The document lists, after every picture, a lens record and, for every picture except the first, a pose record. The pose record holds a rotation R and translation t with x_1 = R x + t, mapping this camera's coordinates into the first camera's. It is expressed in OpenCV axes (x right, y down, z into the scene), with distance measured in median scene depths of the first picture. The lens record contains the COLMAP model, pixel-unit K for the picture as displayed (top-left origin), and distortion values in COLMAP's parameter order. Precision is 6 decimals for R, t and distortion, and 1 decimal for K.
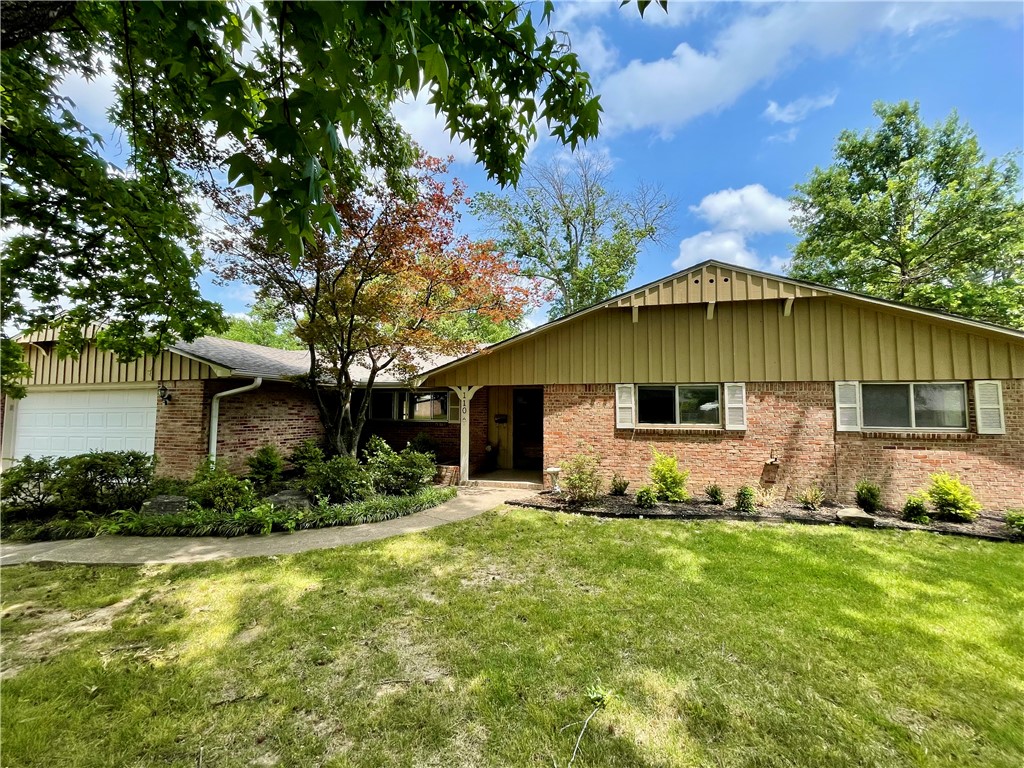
lens RADIAL K [[413.6, 0, 512.9], [0, 413.6, 380.9], [0, 0, 1]] dist [0.000562, 0.000226]
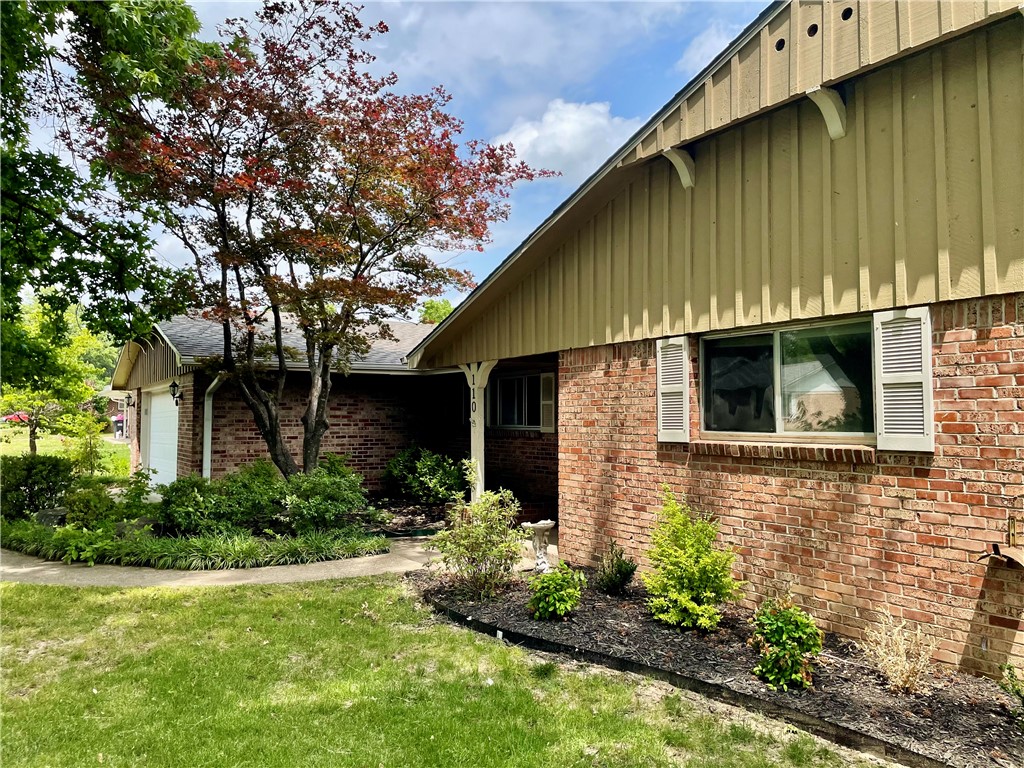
lens RADIAL K [[782.7, 0, 512.0], [0, 782.7, 384.0], [0, 0, 1]] dist [0.055252, 0.000712]
pose [[0.740354, -0.034122, -0.671350, 0.735367], [0.051465, 0.998657, 0.005998, 0.044088], [0.670244, -0.038992, 0.741116, 0.311365]]
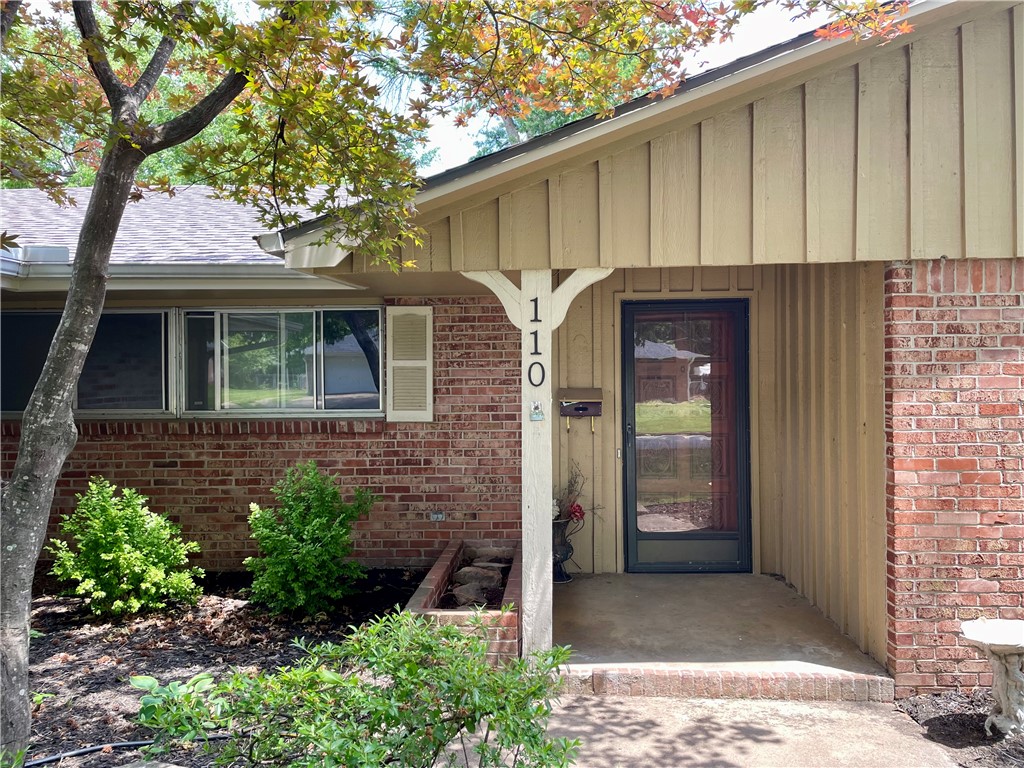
lens RADIAL K [[763.2, 0, 513.2], [0, 763.2, 378.9], [0, 0, 1]] dist [0.006708, 0.000868]
pose [[0.975920, -0.014253, 0.217665, -0.264438], [-0.002700, 0.996997, 0.077387, 0.047696], [-0.218114, -0.076111, 0.972951, 0.696354]]
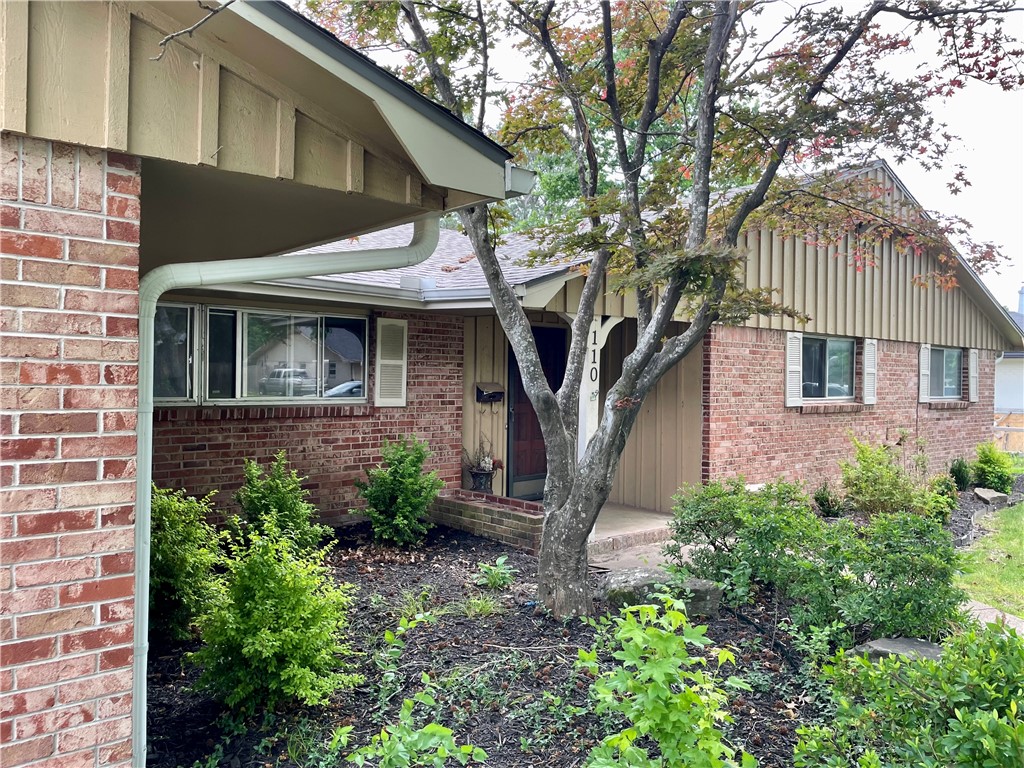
lens RADIAL K [[789.8, 0, 512.7], [0, 789.8, 382.6], [0, 0, 1]] dist [-0.002286, -0.000345]
pose [[0.554077, -0.004371, 0.832454, -0.956652], [-0.072120, 0.995974, 0.053233, 0.051443], [-0.829335, -0.089531, 0.551532, 0.753708]]
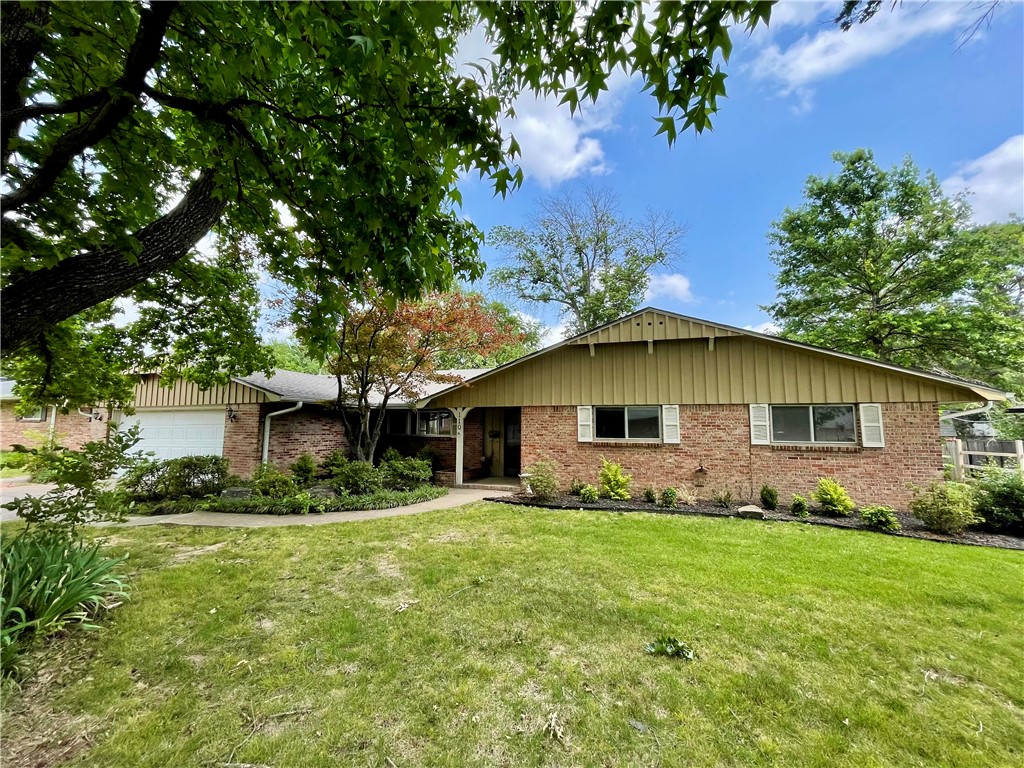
lens RADIAL K [[407.7, 0, 512.0], [0, 407.7, 384.0], [0, 0, 1]] dist [0.001025, -0.000005]
pose [[0.997849, -0.004884, -0.065365, 0.143084], [0.002612, 0.999391, -0.034809, -0.017285], [0.065495, 0.034564, 0.997254, -0.250572]]
